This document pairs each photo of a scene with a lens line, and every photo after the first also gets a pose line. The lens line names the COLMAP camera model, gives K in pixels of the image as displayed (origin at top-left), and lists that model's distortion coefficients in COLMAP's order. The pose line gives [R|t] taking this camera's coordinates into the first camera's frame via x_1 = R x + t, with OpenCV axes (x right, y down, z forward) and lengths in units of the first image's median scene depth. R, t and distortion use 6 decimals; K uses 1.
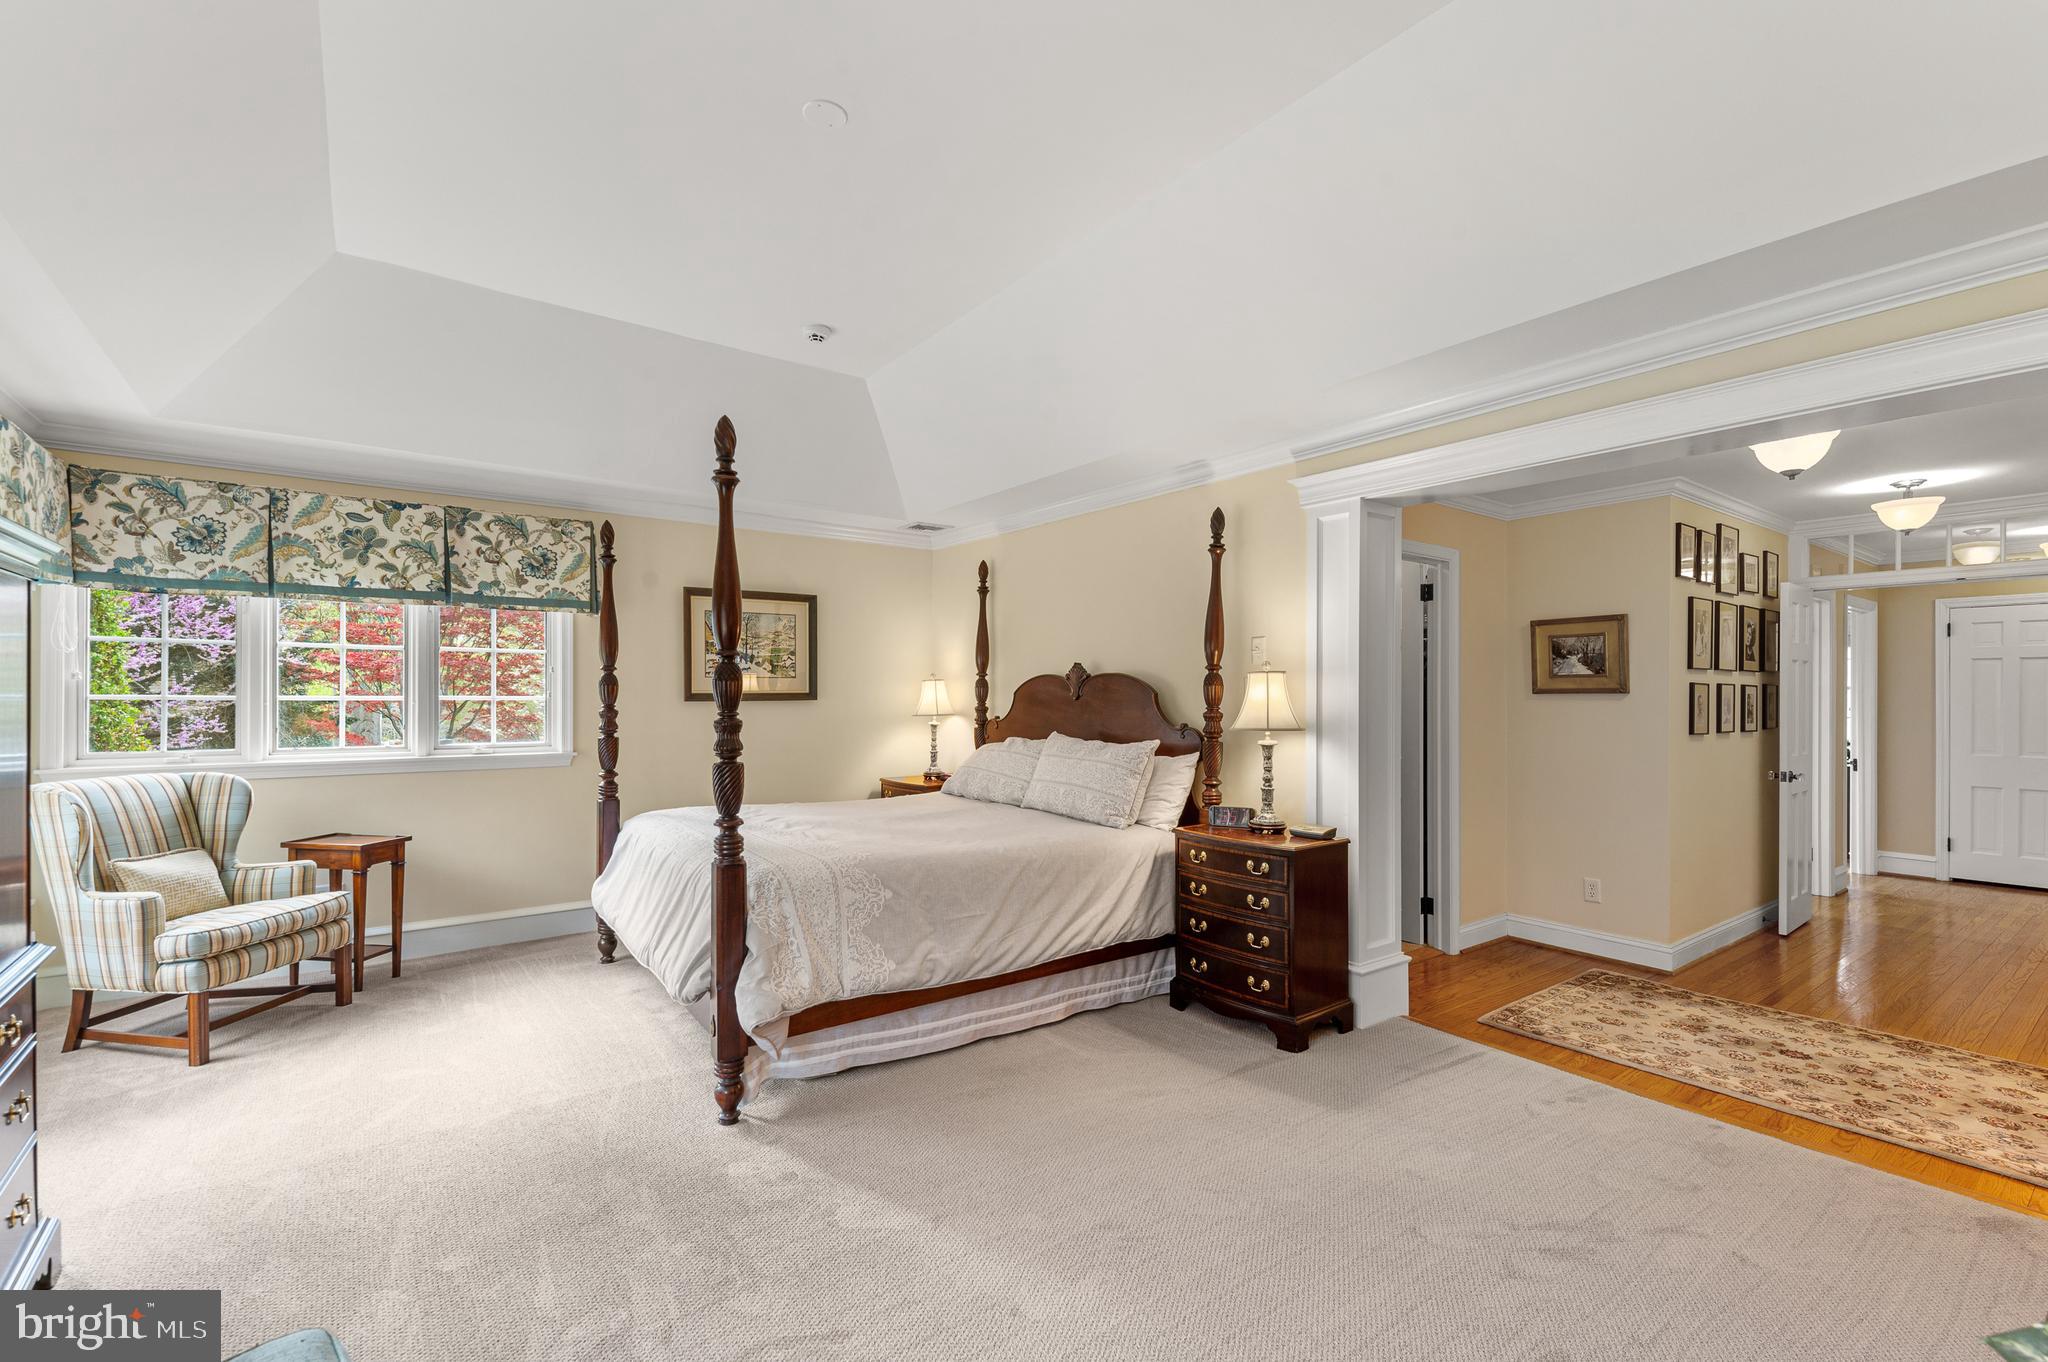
lens RADIAL K [[887.7, 0, 1021.8], [0, 887.7, 699.3], [0, 0, 1]] dist [0.019291, -0.006186]
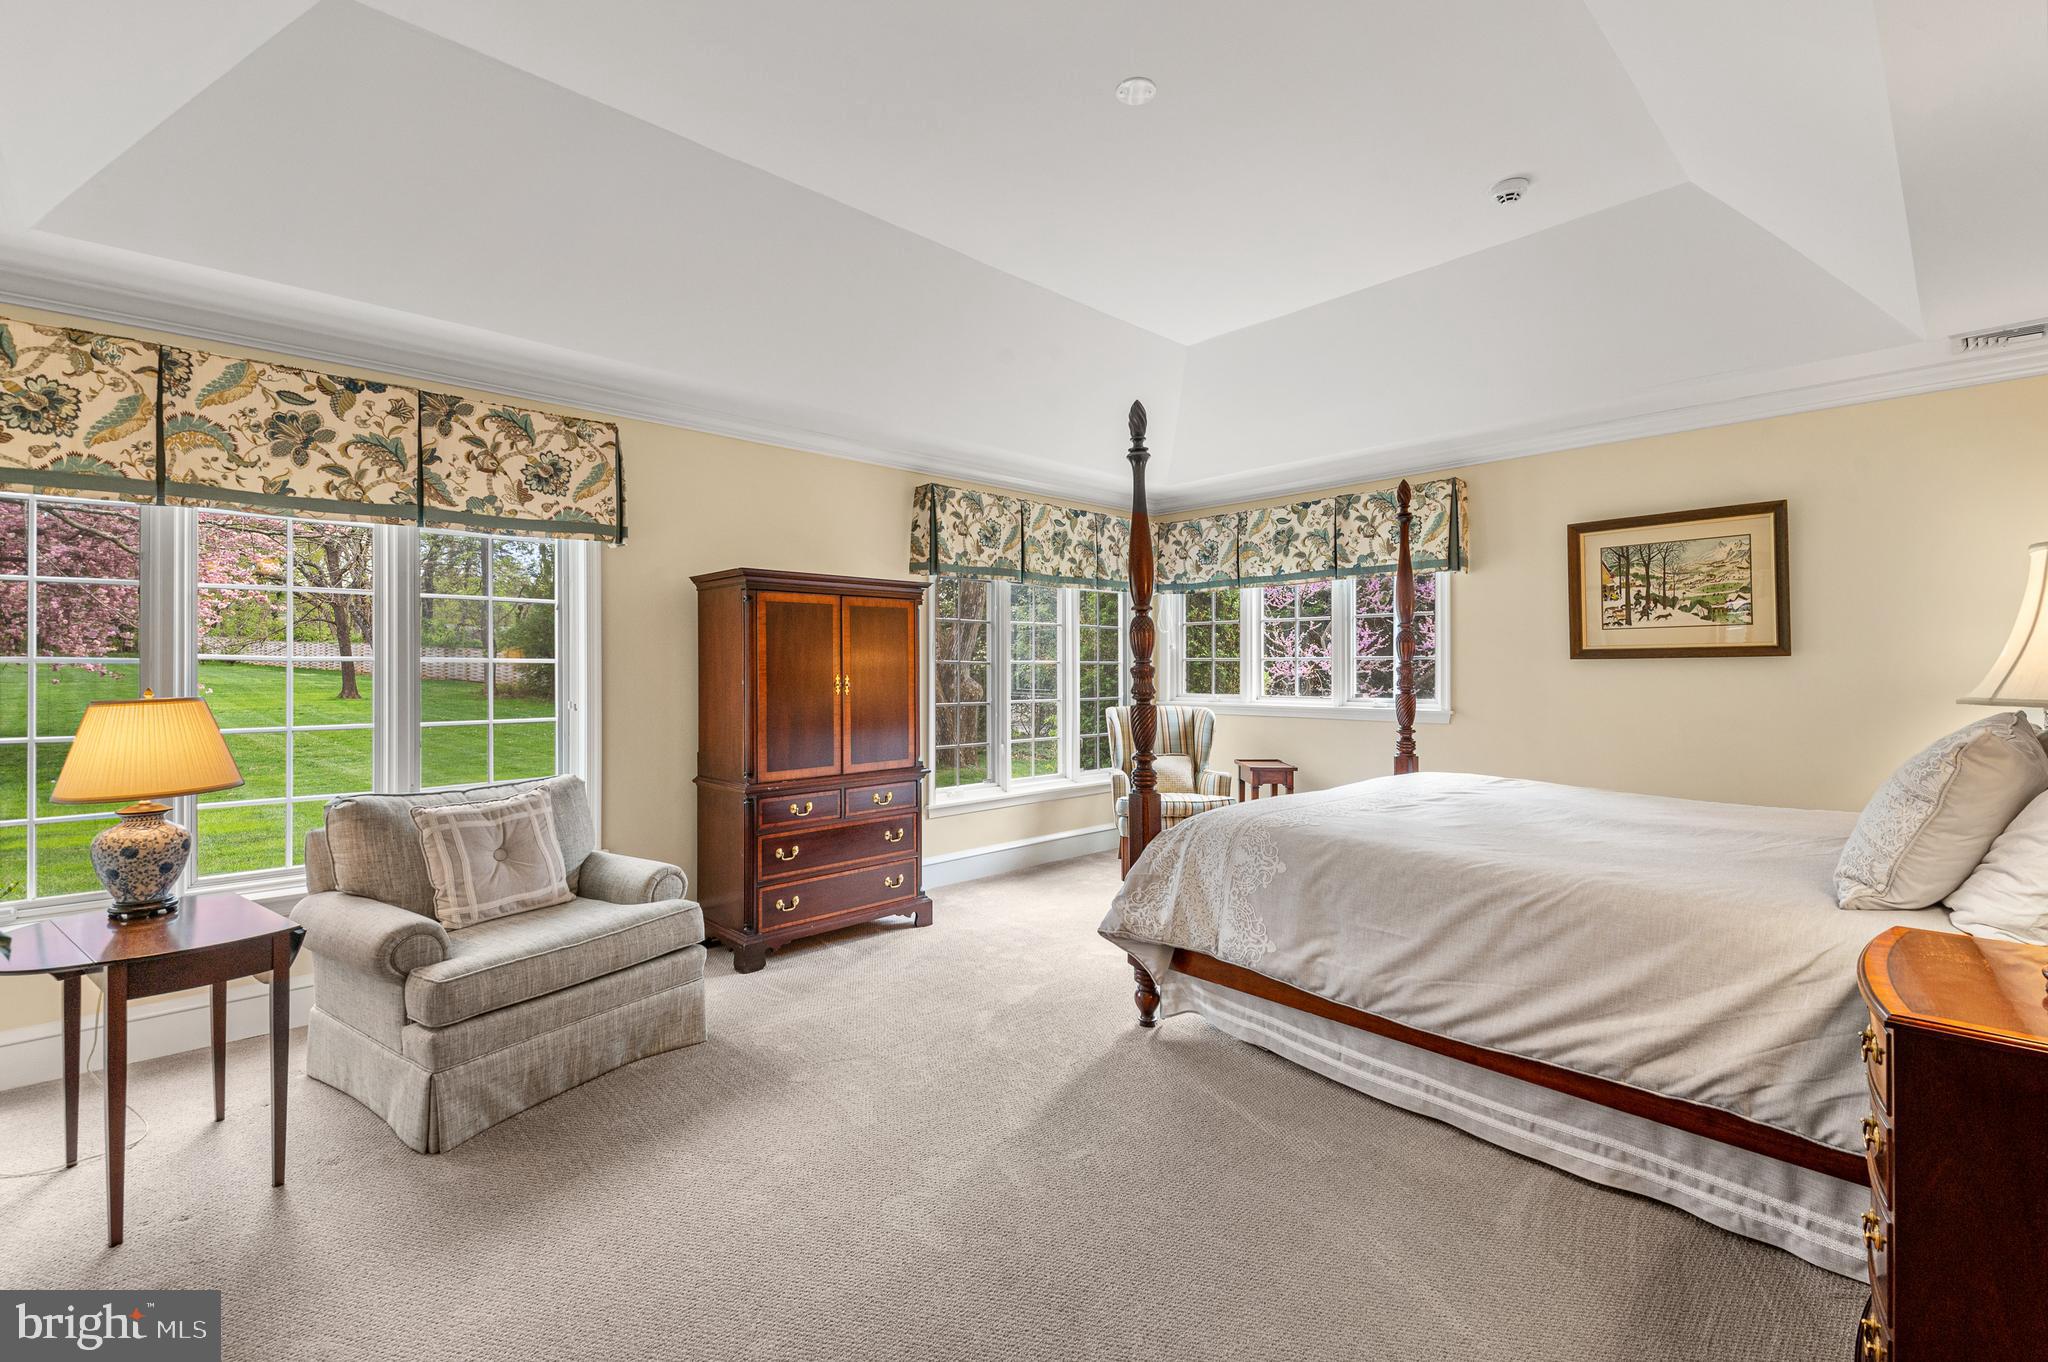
lens RADIAL K [[887.7, 0, 1021.7], [0, 887.7, 664.0], [0, 0, 1]] dist [0.019291, -0.006186]
pose [[0.108461, -0.008901, -0.994061, 0.559648], [-0.002636, 0.999954, -0.009241, 0.021882], [0.994097, 0.003623, 0.108432, 0.522254]]
